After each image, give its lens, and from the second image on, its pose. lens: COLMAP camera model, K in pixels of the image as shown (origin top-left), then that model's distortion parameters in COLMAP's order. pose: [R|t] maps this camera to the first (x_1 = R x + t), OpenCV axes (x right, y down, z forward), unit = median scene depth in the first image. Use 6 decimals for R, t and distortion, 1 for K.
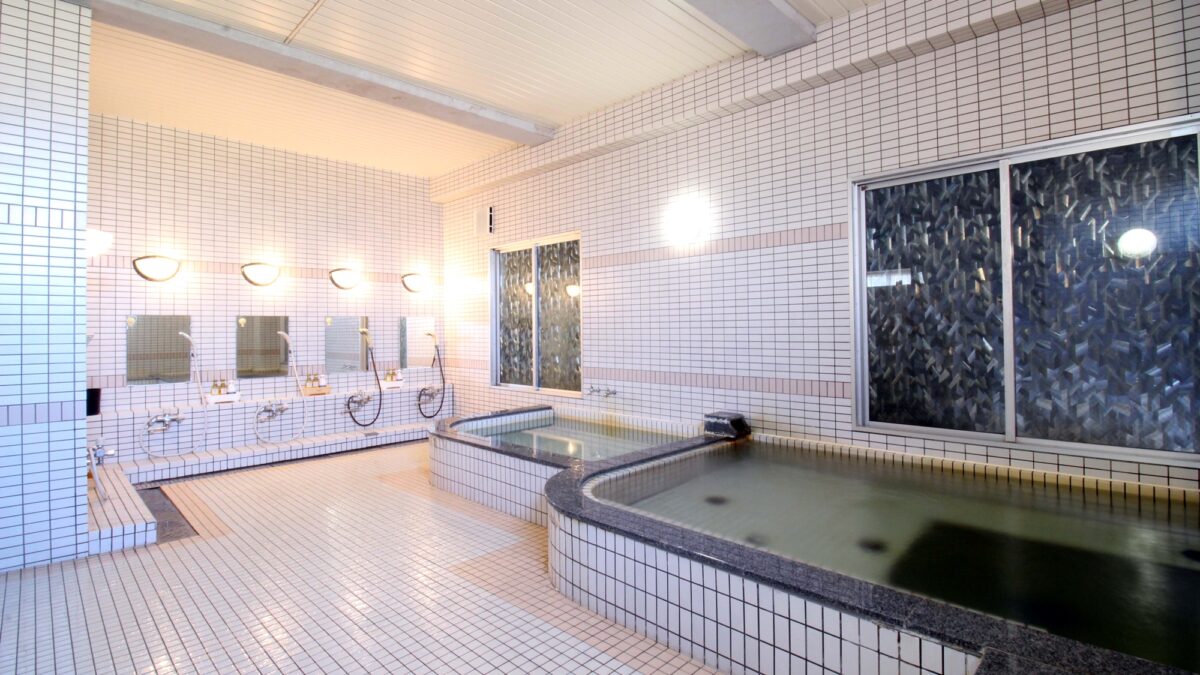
lens RADIAL K [[563.4, 0, 600.0], [0, 563.4, 337.5], [0, 0, 1]] dist [-0.000015, -0.000018]
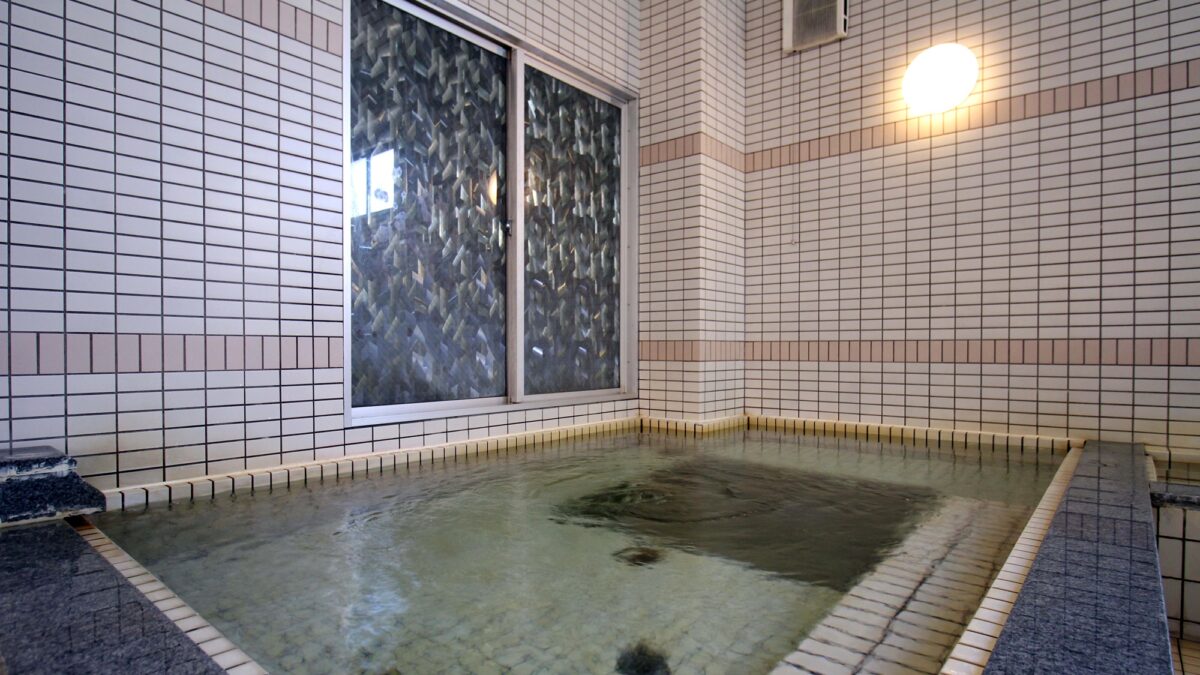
lens RADIAL K [[635.3, 0, 600.0], [0, 635.3, 337.5], [0, 0, 1]] dist [-0.000677, -0.000039]
pose [[-0.071826, 0.016748, 0.997277, -0.155776], [0.005315, 0.999851, -0.016408, 0.090367], [-0.997403, 0.004122, -0.071904, 0.793049]]
